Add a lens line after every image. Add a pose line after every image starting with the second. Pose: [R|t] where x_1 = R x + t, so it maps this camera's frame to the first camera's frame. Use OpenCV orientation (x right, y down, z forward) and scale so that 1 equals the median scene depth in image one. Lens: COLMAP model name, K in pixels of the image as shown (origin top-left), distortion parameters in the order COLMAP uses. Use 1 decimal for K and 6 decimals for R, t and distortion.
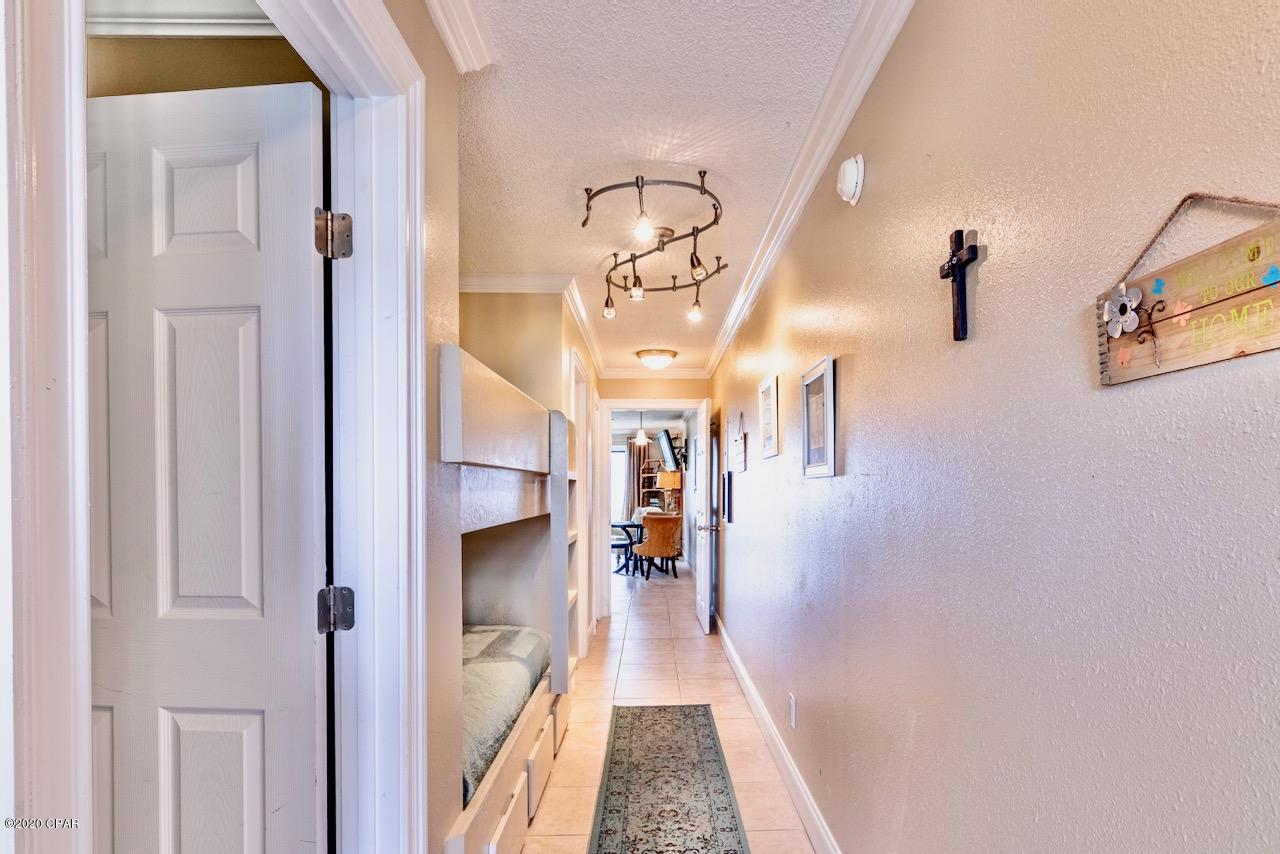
lens RADIAL K [[691.6, 0, 632.6], [0, 691.6, 495.5], [0, 0, 1]] dist [-0.002664, 0.000633]
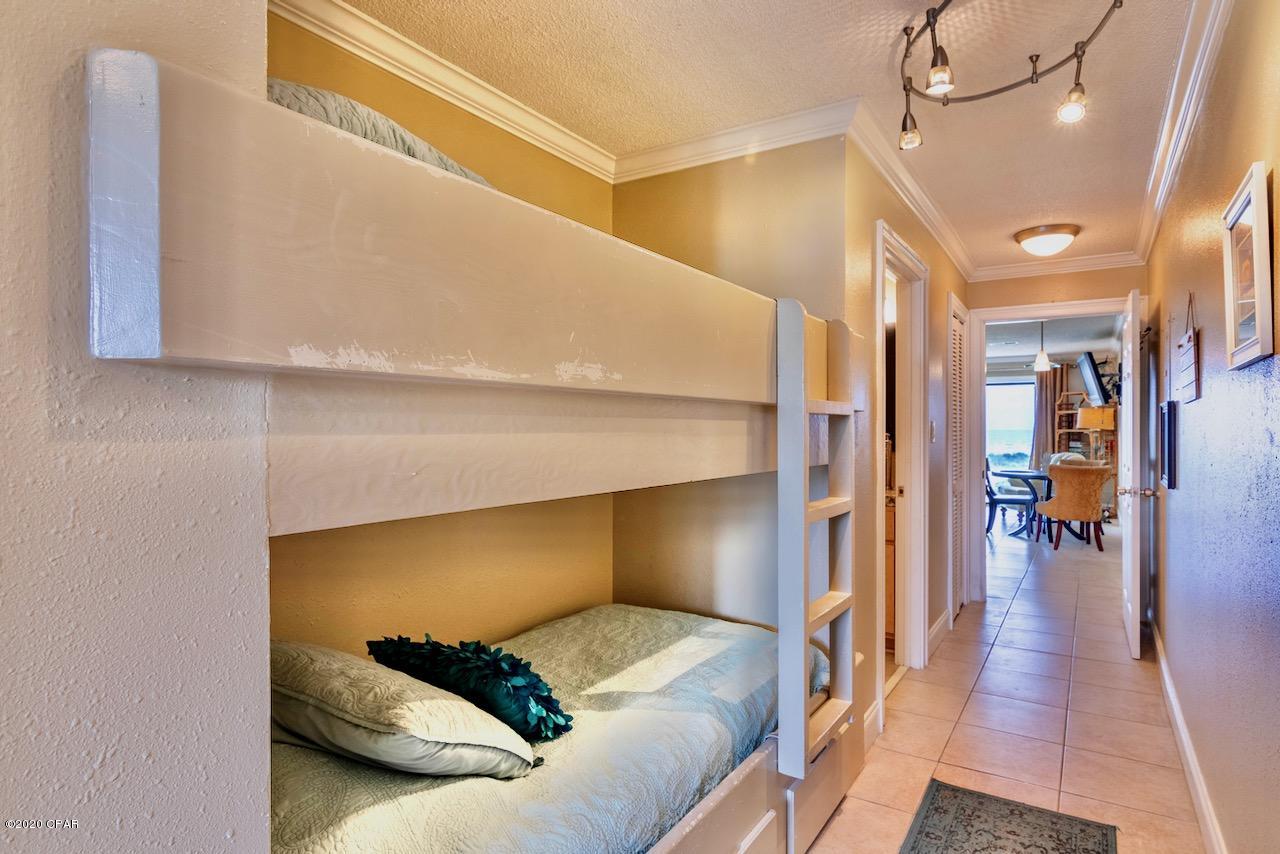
lens RADIAL K [[665.1, 0, 689.1], [0, 665.1, 422.5], [0, 0, 1]] dist [-0.000017, 0.000458]
pose [[0.866361, 0.000505, -0.499417, 0.035524], [-0.009375, 0.999840, -0.015253, -0.002599], [0.499330, 0.017897, 0.866227, 0.159232]]
